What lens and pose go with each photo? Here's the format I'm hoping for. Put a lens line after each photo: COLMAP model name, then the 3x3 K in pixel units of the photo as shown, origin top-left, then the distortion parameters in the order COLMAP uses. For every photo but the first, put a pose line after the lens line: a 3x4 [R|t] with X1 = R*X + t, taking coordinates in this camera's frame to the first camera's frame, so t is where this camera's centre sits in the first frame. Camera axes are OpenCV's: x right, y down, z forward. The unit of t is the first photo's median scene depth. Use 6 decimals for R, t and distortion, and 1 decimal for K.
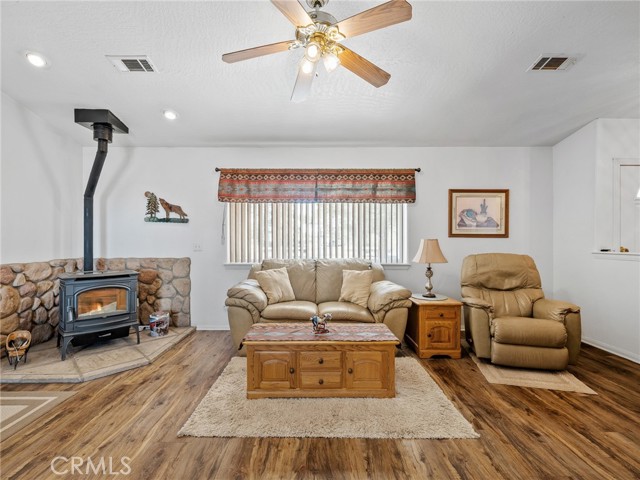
lens RADIAL K [[306.3, 0, 314.2], [0, 306.3, 239.5], [0, 0, 1]] dist [-0.001688, 0.000366]
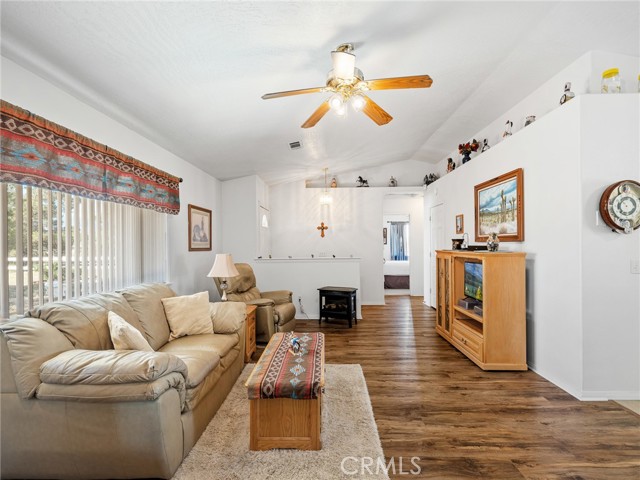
lens RADIAL K [[316.2, 0, 323.2], [0, 316.2, 246.9], [0, 0, 1]] dist [-0.001128, 0.000837]
pose [[0.022745, -0.007128, 0.999716, -0.618273], [0.006588, 0.999954, 0.006980, -0.027692], [-0.999720, 0.006427, 0.022791, 0.549663]]
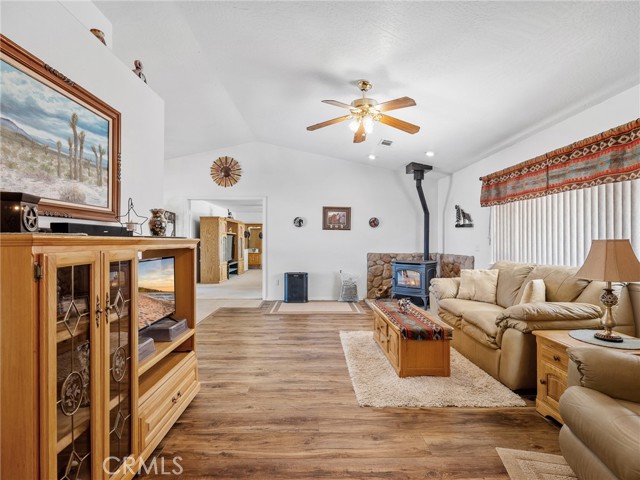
lens RADIAL K [[316.2, 0, 319.1], [0, 316.2, 239.9], [0, 0, 1]] dist [-0.001128, 0.000837]
pose [[0.023228, -0.004474, -0.999720, 0.835726], [0.001371, 0.999989, -0.004443, 0.000875], [0.999729, -0.001268, 0.023234, 0.381822]]
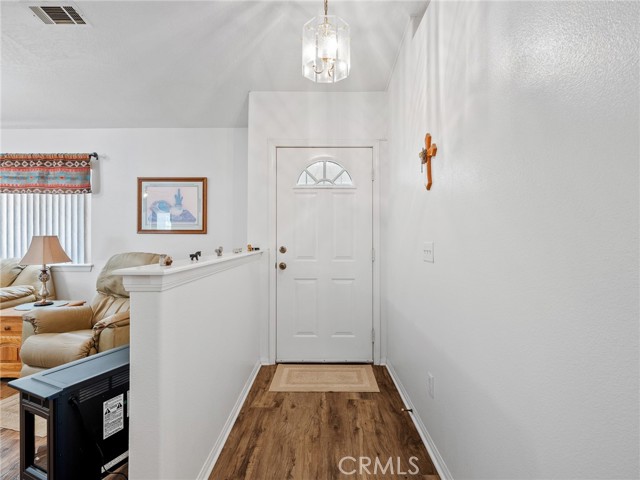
lens RADIAL K [[316.2, 0, 318.5], [0, 316.2, 234.8], [0, 0, 1]] dist [-0.001128, 0.000837]
pose [[0.999987, -0.001679, -0.004829, 0.980055], [0.001651, 0.999982, -0.005787, 0.002008], [0.004839, 0.005779, 0.999972, 0.123827]]
